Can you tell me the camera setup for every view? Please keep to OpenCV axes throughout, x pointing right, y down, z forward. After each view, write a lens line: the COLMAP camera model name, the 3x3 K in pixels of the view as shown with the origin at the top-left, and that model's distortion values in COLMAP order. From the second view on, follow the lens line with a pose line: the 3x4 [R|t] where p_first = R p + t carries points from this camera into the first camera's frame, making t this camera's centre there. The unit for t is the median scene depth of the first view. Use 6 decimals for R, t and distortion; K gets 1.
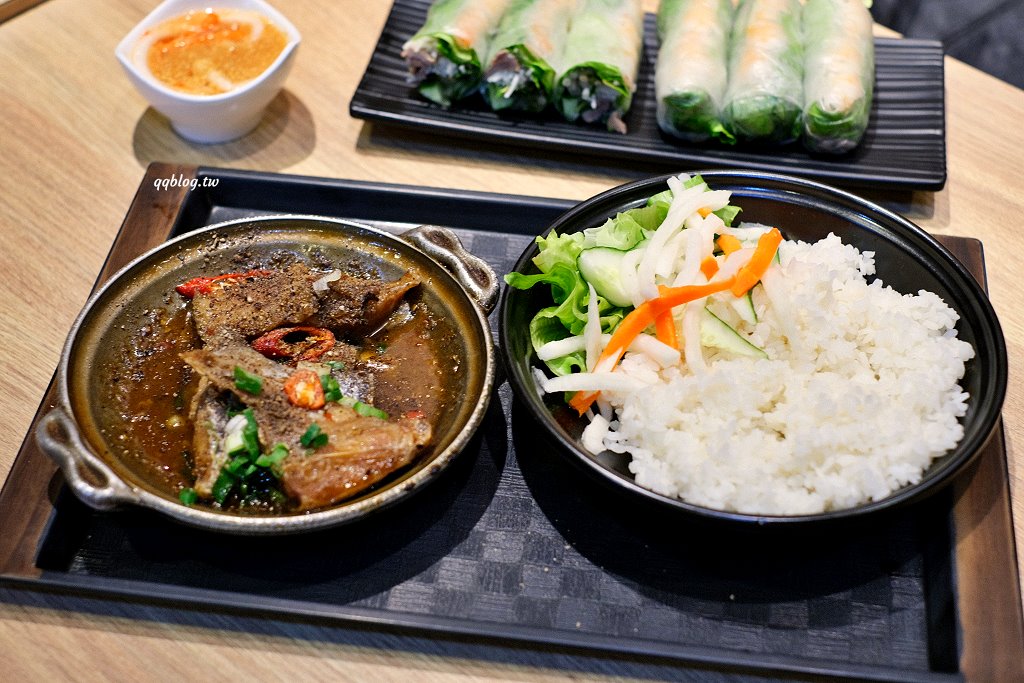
lens RADIAL K [[1839.7, 0, 508.1], [0, 1839.7, 338.4], [0, 0, 1]] dist [-0.050483, 0.000000]
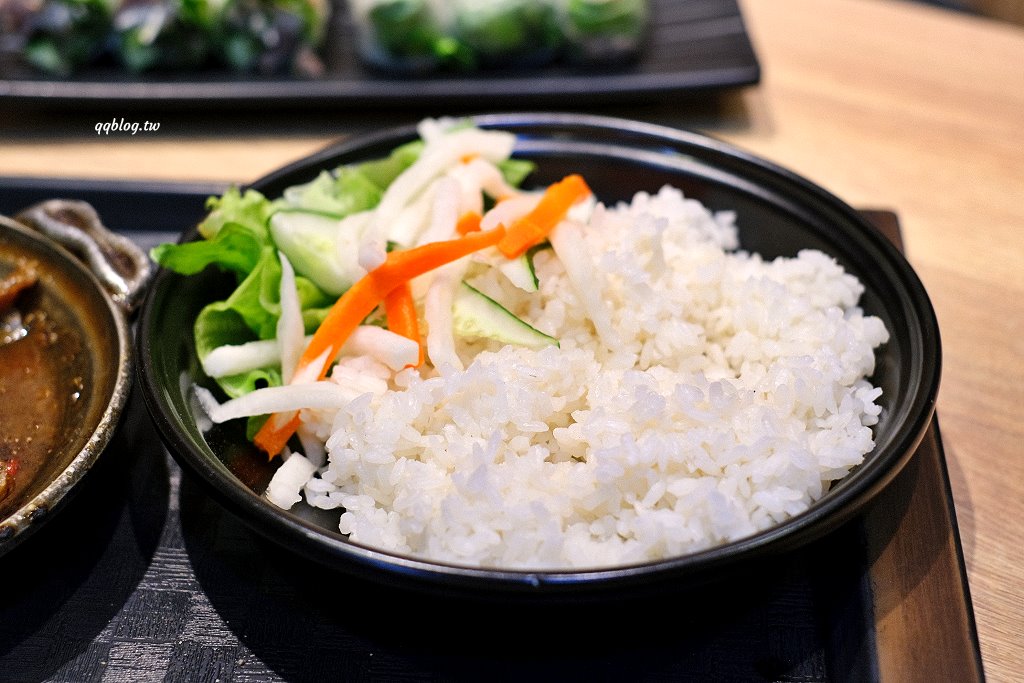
lens RADIAL K [[1923.0, 0, 516.8], [0, 1923.0, 341.2], [0, 0, 1]] dist [-0.065653, 0.000000]
pose [[0.998669, -0.044403, 0.026223, 0.109594], [0.047833, 0.987632, -0.149317, 0.106238], [-0.019268, 0.150372, 0.988442, 0.349726]]
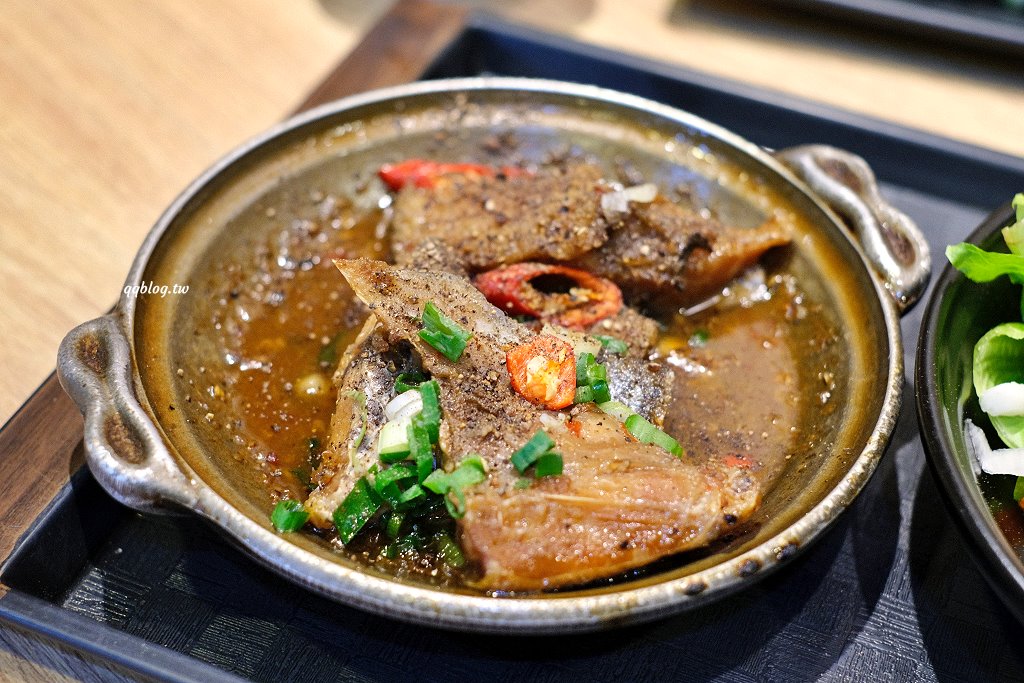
lens RADIAL K [[1923.0, 0, 509.4], [0, 1923.0, 338.2], [0, 0, 1]] dist [-0.065653, 0.000000]
pose [[0.962556, 0.196543, -0.186699, -0.016073], [-0.205152, 0.978336, -0.027771, 0.035474], [0.177196, 0.065033, 0.982025, 0.432717]]
